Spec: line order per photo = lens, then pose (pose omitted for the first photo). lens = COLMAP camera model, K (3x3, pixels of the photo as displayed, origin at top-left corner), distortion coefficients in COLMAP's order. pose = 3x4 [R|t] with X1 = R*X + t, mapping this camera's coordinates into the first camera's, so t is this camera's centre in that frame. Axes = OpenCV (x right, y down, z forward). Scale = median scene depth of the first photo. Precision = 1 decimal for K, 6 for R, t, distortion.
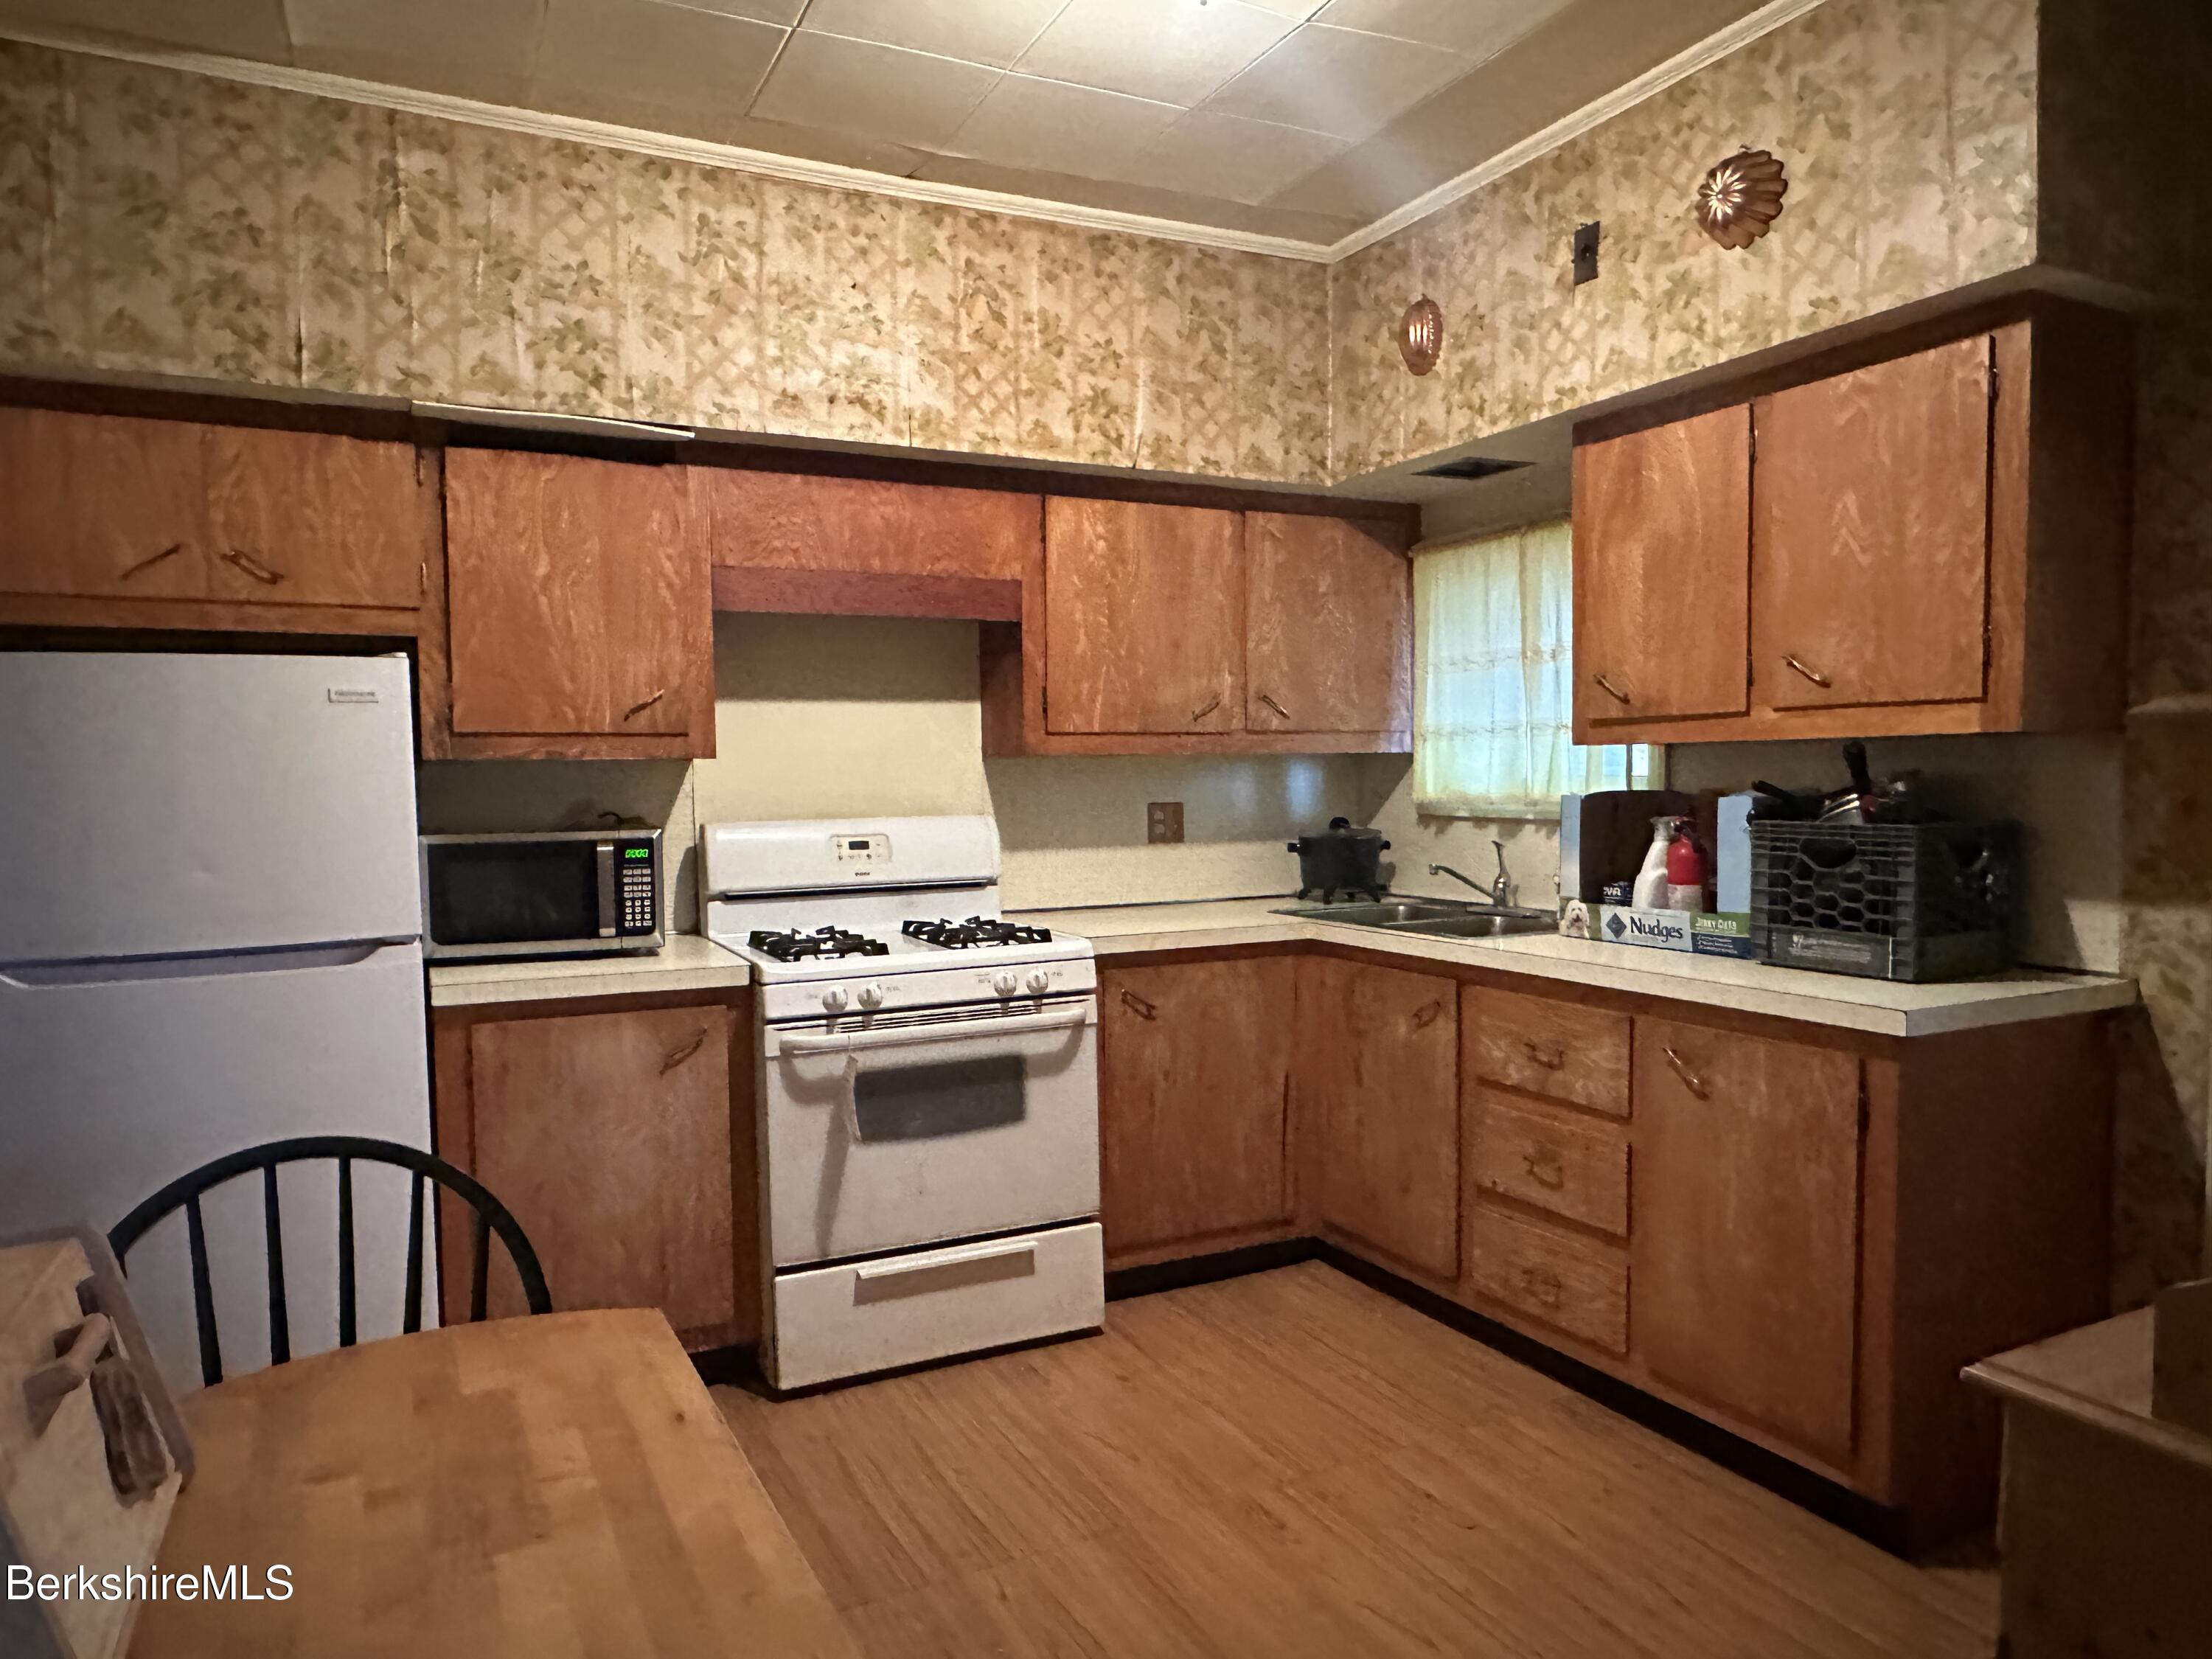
lens RADIAL K [[1442.1, 0, 1099.8], [0, 1442.1, 836.3], [0, 0, 1]] dist [-0.003705, 0.000704]
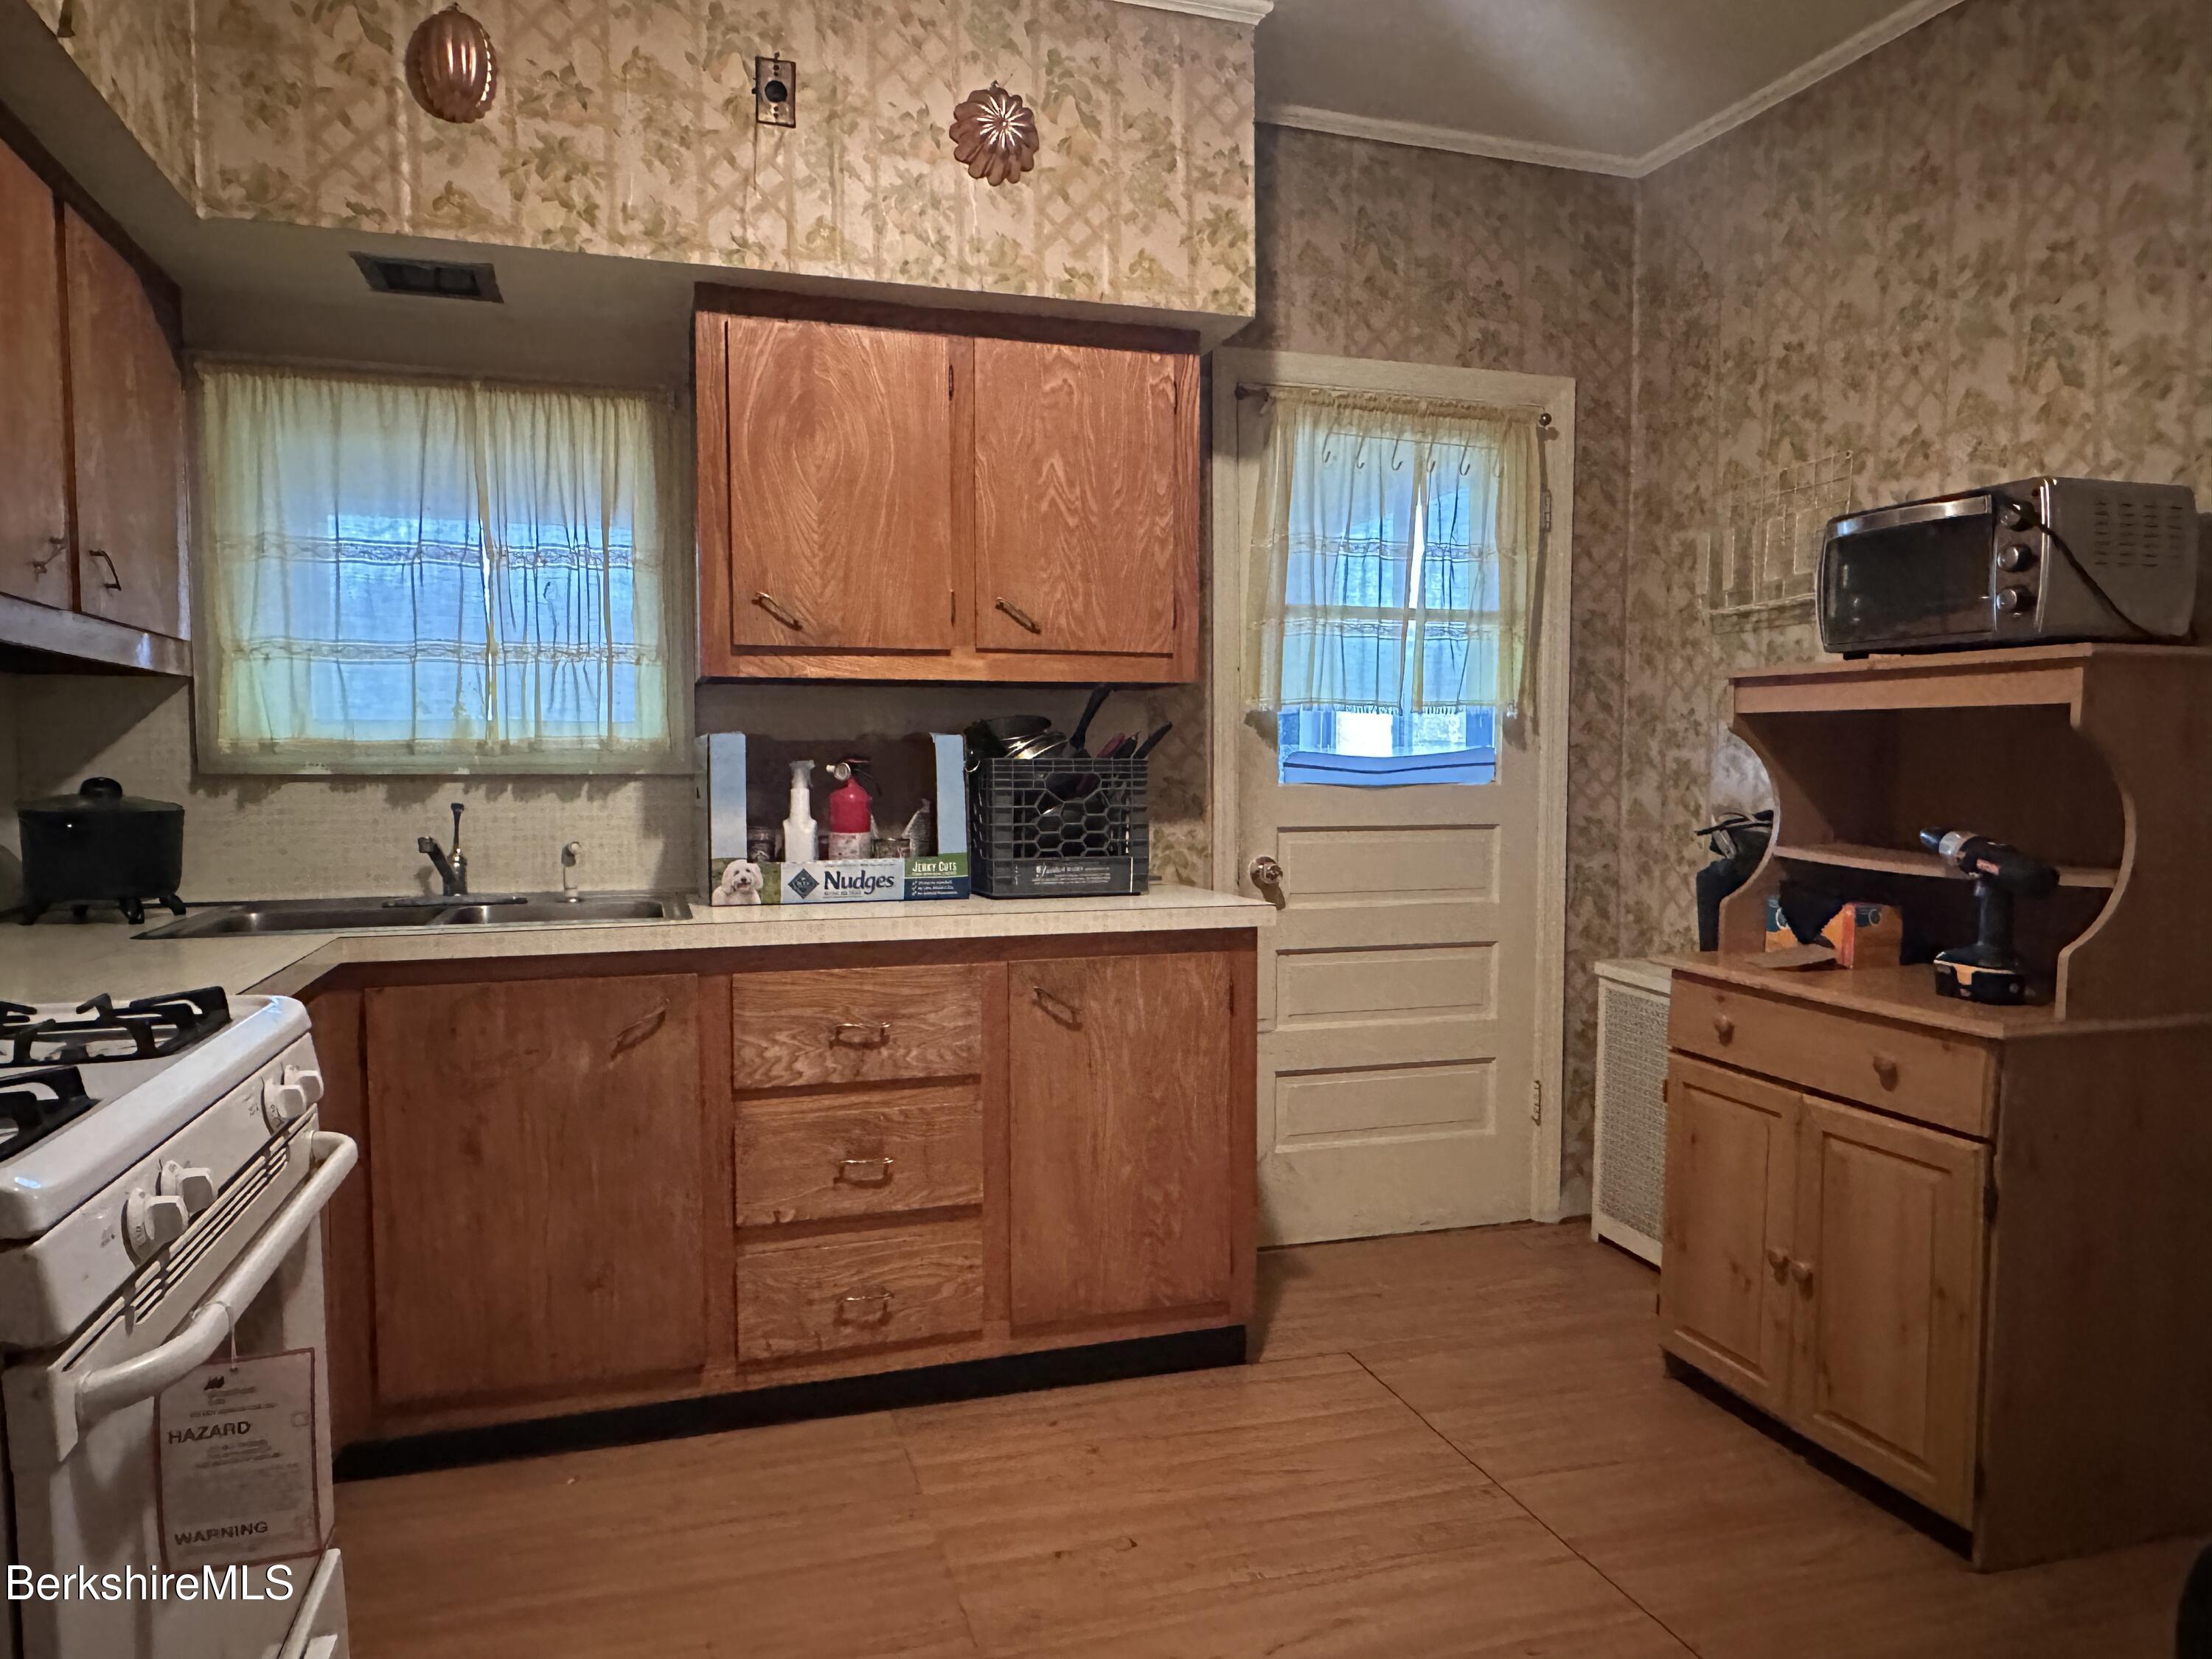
lens RADIAL K [[1442.1, 0, 1097.8], [0, 1442.1, 840.2], [0, 0, 1]] dist [-0.003705, 0.000704]
pose [[0.156458, -0.038294, 0.986942, -0.585660], [0.044226, 0.998517, 0.031732, 0.019262], [-0.986694, 0.038684, 0.157920, 0.842419]]
